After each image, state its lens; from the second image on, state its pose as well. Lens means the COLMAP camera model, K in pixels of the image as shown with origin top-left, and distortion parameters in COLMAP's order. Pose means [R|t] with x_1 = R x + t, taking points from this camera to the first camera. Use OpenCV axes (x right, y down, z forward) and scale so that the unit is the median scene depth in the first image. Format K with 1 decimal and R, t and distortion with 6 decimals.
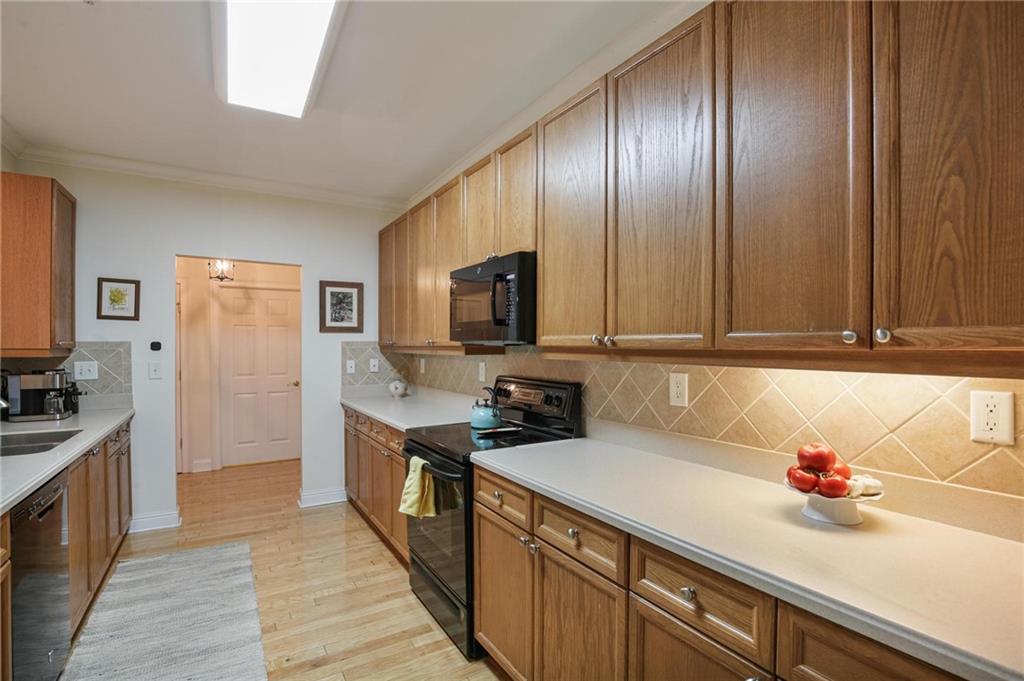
lens RADIAL K [[476.3, 0, 510.4], [0, 476.3, 347.5], [0, 0, 1]] dist [-0.027667, 0.000417]
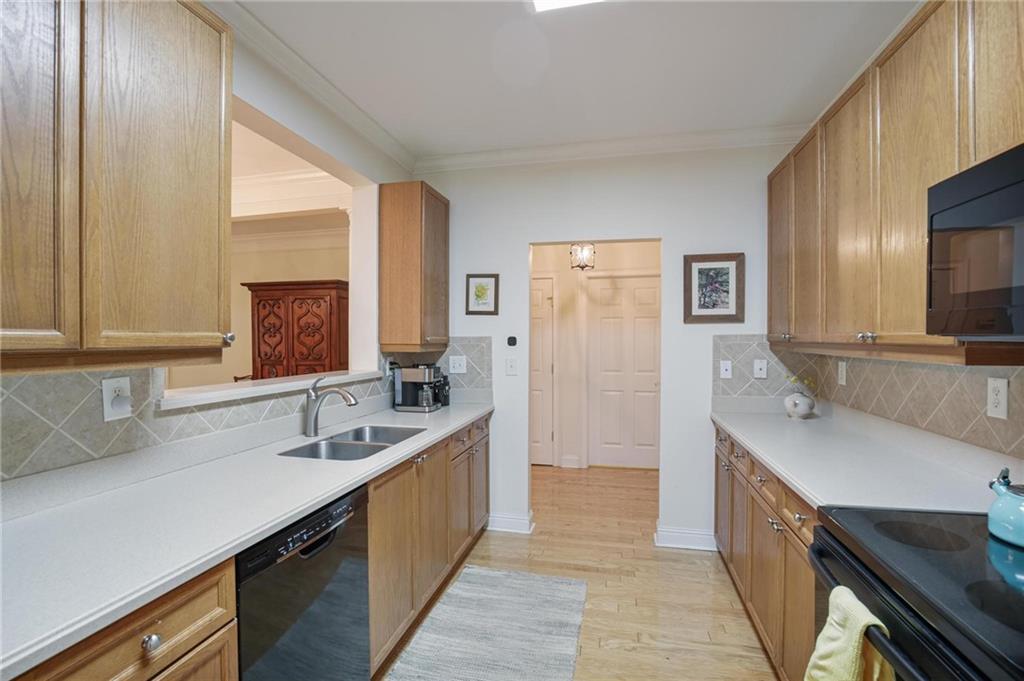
lens RADIAL K [[476.3, 0, 510.4], [0, 476.3, 347.5], [0, 0, 1]] dist [-0.027667, 0.000417]
pose [[0.715177, 0.012755, -0.698827, -0.078705], [-0.000338, 0.999840, 0.017903, -0.007531], [0.698943, -0.012567, 0.715067, 0.301793]]
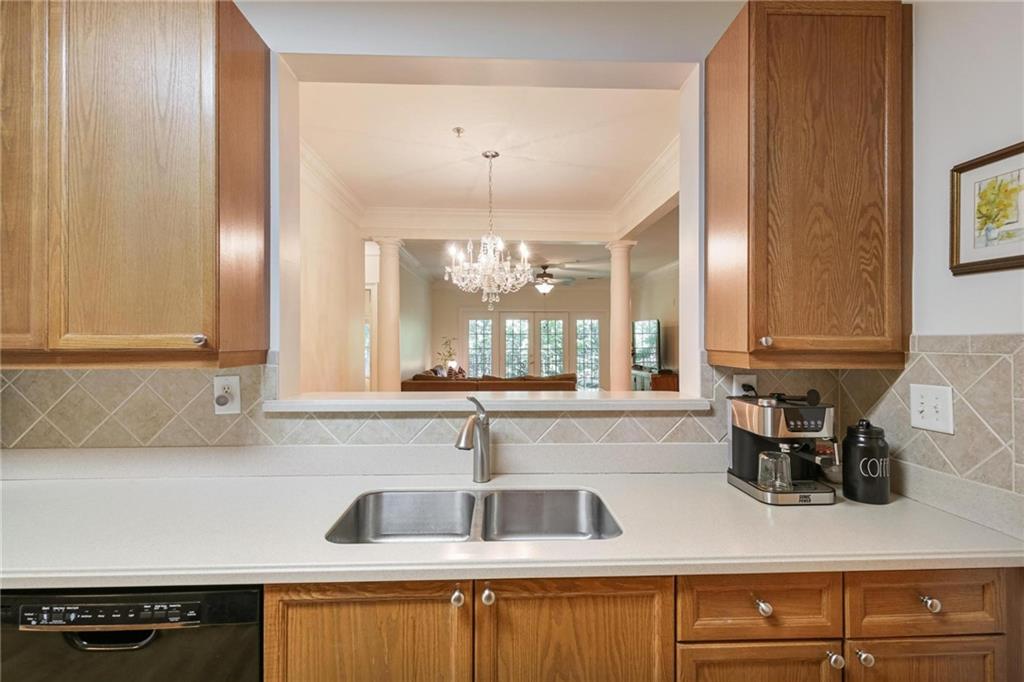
lens RADIAL K [[470.0, 0, 512.0], [0, 470.0, 341.0], [0, 0, 1]] dist [0.000107, -0.000220]
pose [[-0.485752, 0.001769, -0.874095, -0.354860], [0.000183, 0.999998, 0.001923, -0.008261], [0.874096, 0.000774, -0.485752, 0.825303]]
